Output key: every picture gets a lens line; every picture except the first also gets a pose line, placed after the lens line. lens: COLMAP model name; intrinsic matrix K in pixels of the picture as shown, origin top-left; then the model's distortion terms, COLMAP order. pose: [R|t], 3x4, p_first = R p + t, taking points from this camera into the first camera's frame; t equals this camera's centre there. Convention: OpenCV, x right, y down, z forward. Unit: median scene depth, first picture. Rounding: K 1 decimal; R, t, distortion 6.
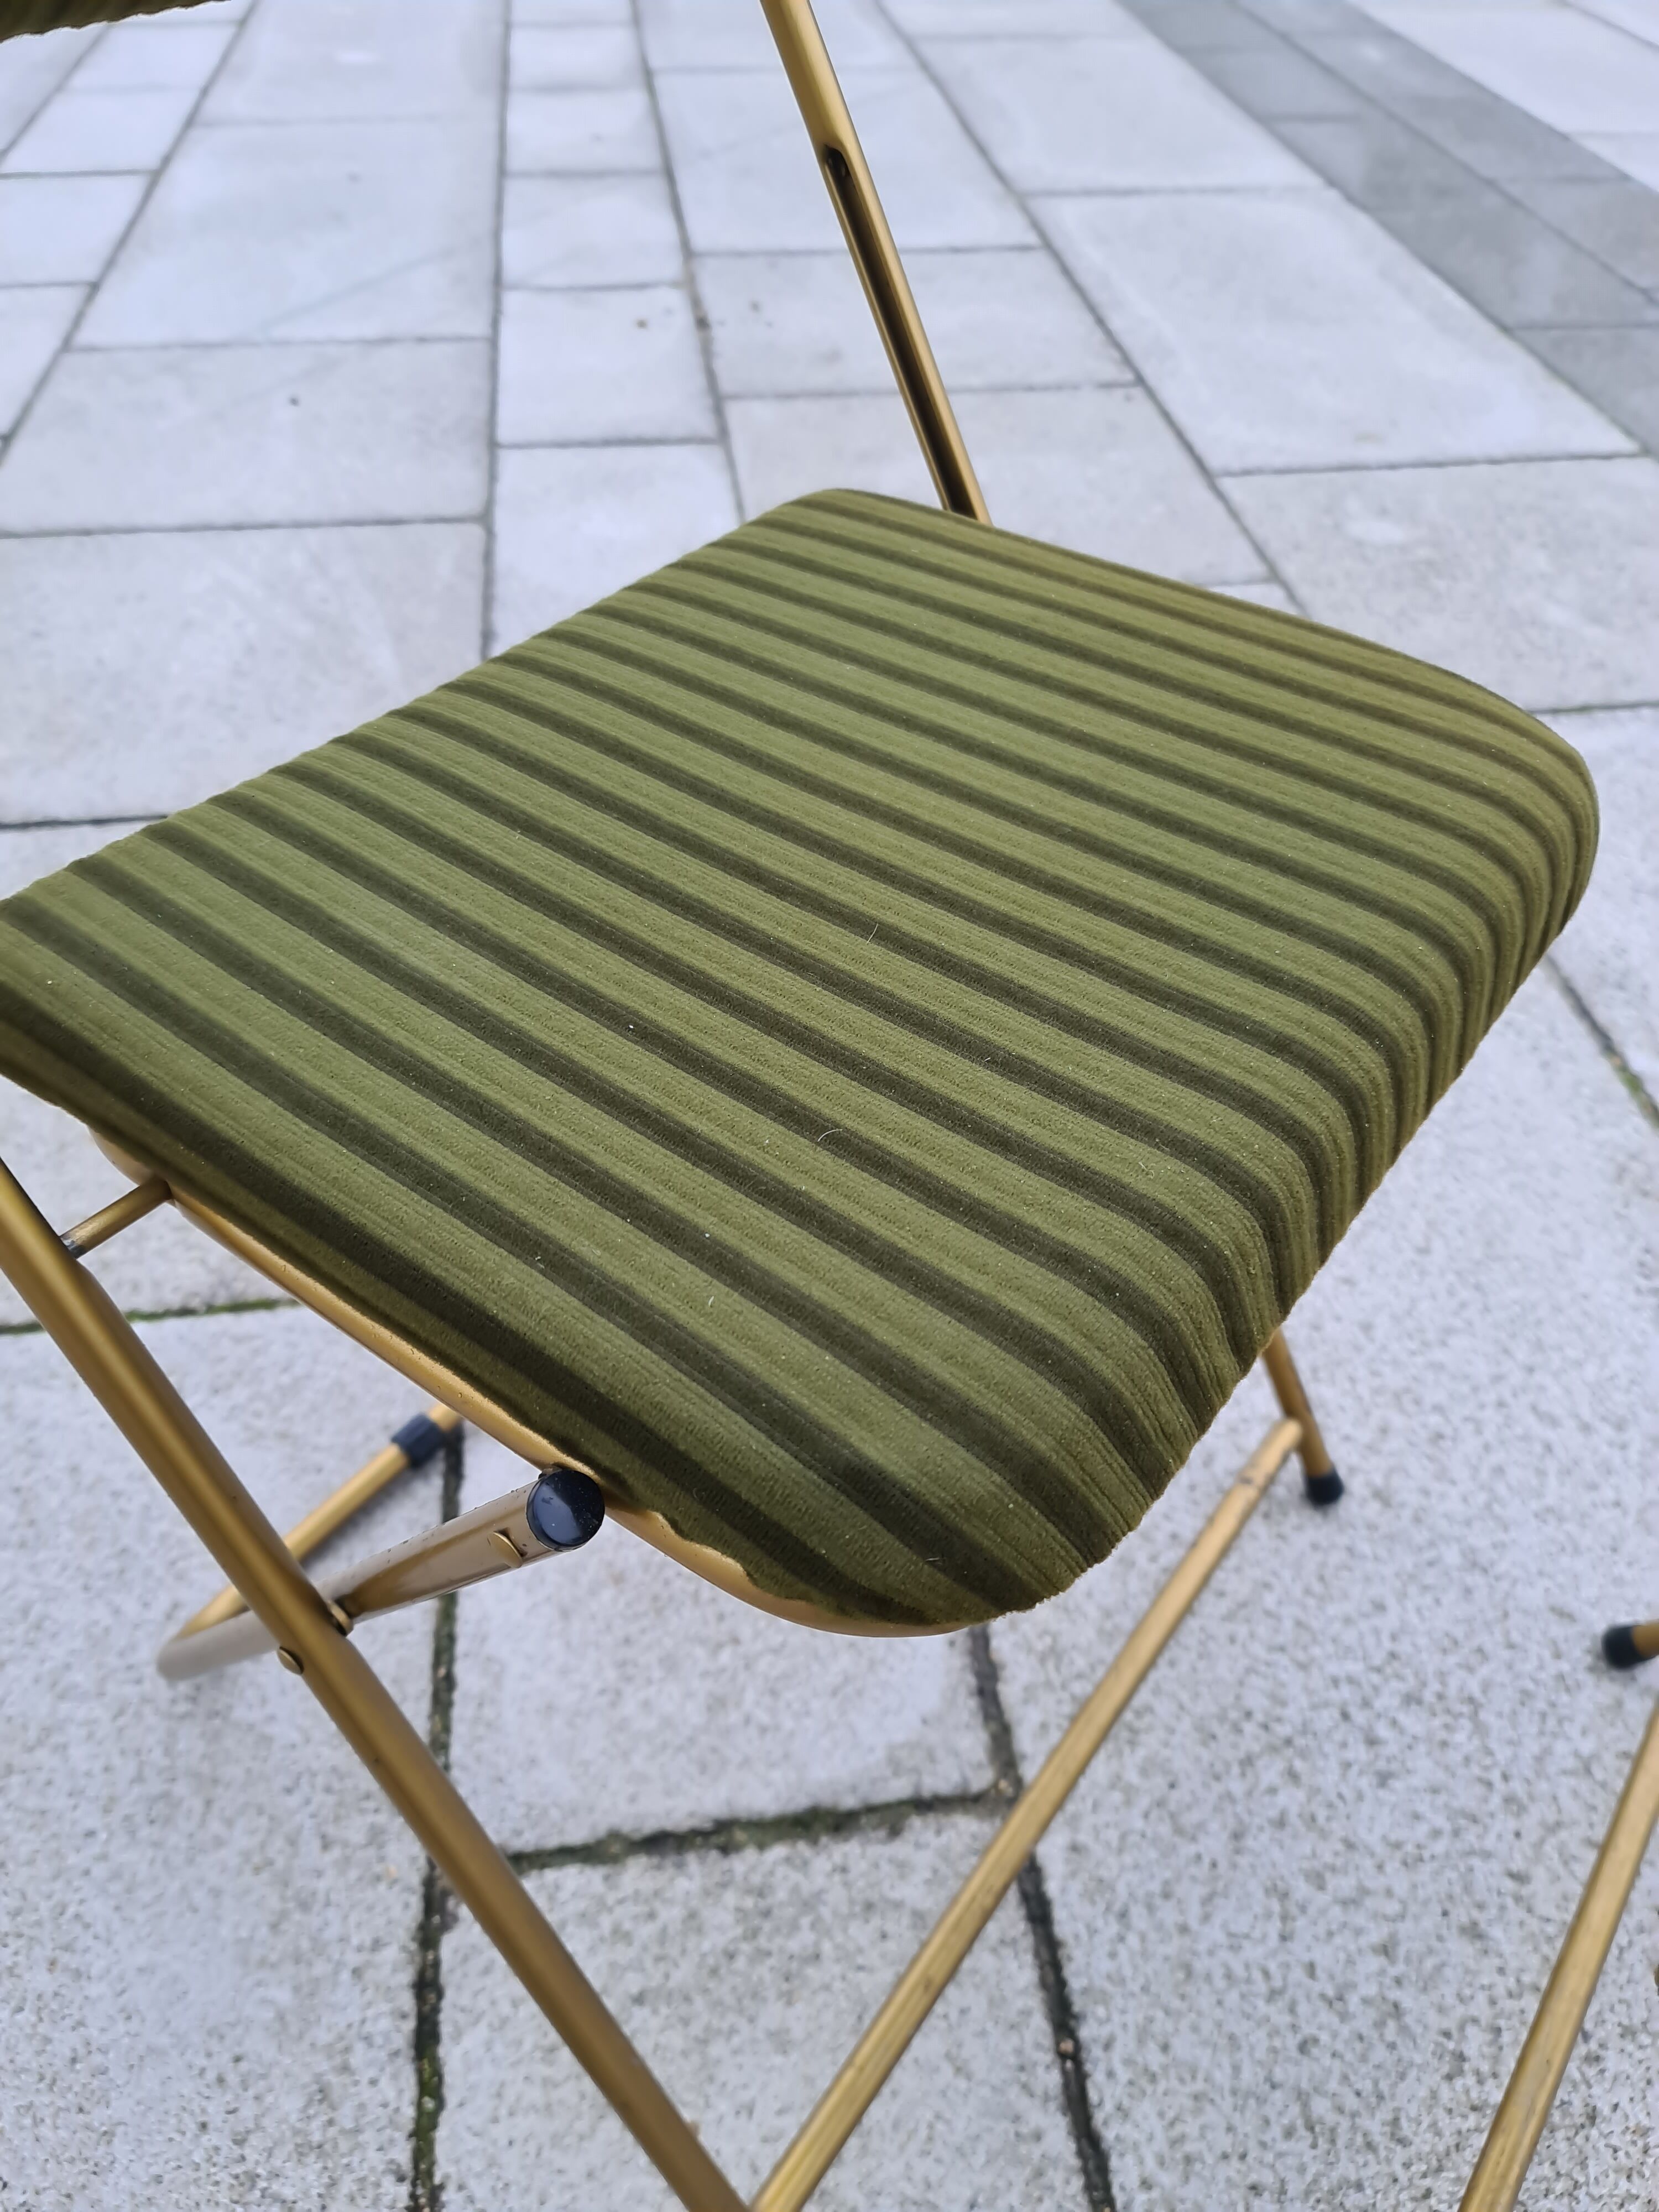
lens RADIAL K [[1659.2, 0, 829.5], [0, 1659.2, 1106.0], [0, 0, 1]] dist [0.073422, -0.082295]
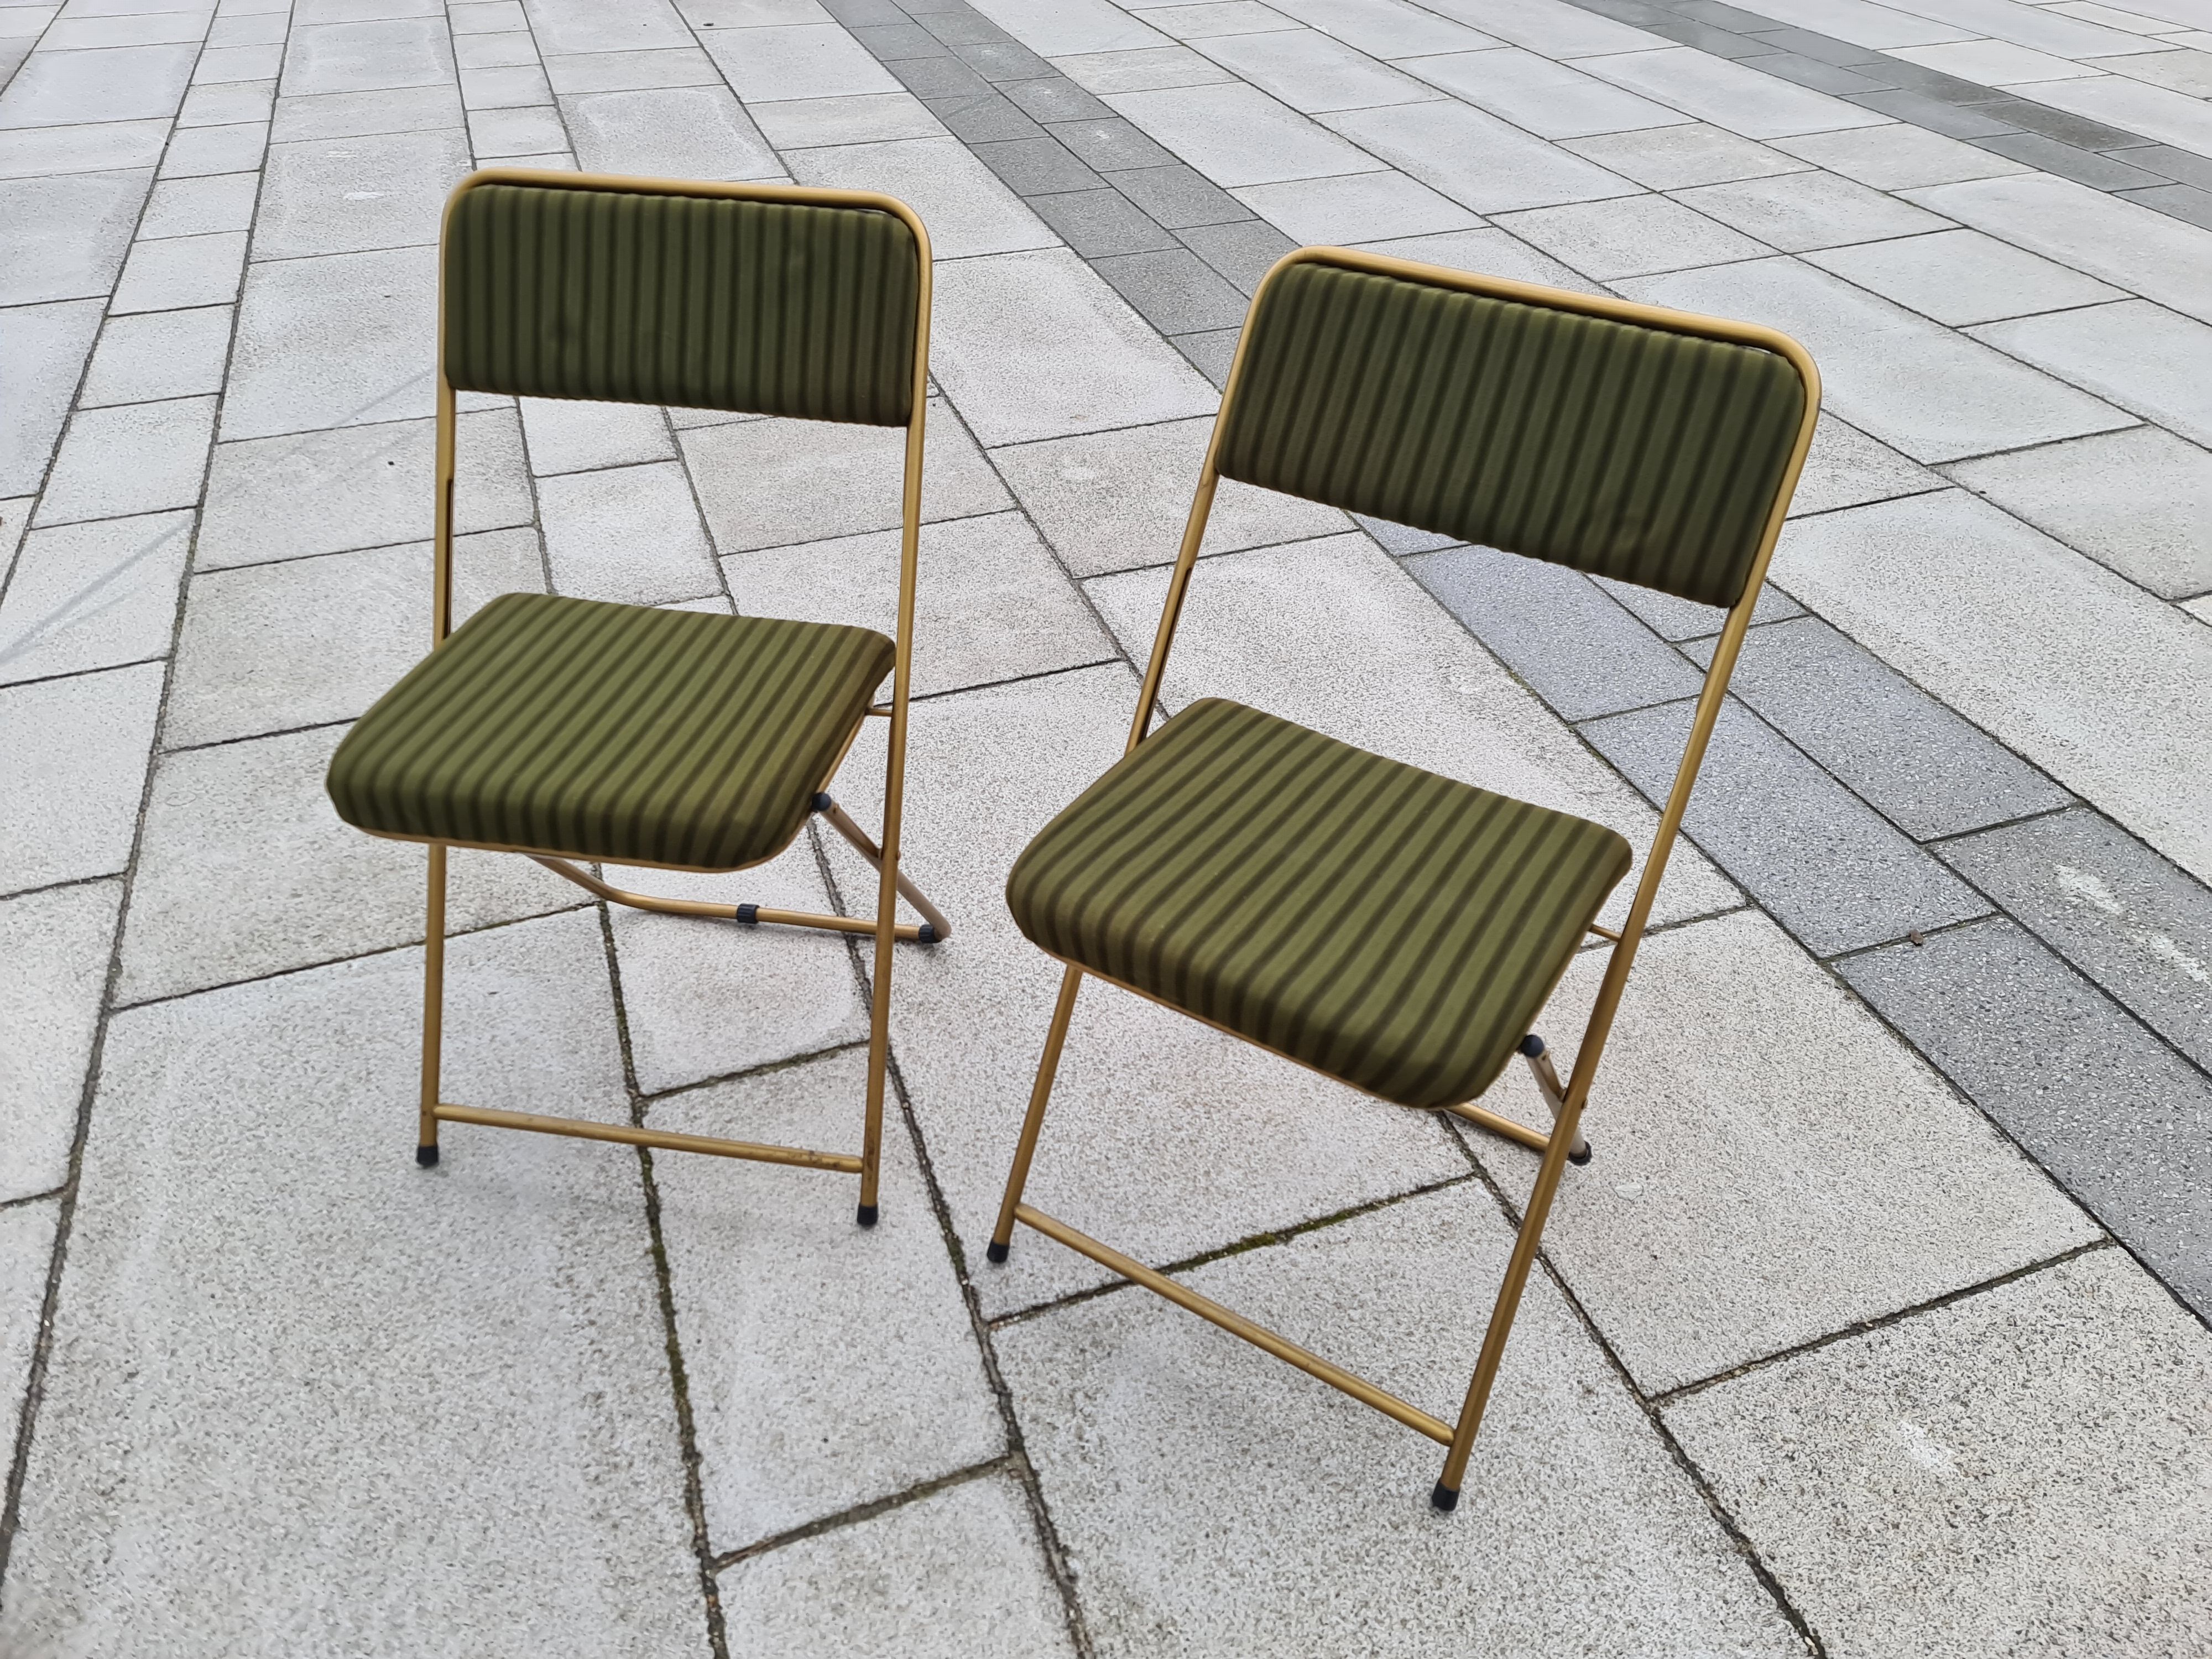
lens RADIAL K [[1659.2, 0, 1106.0], [0, 1659.2, 829.5], [0, 0, 1]] dist [0.073422, -0.082295]
pose [[0.978714, -0.141380, 0.148762, 0.104998], [0.156762, 0.982834, -0.097280, 0.379381], [-0.132455, 0.118529, 0.984077, -1.305322]]
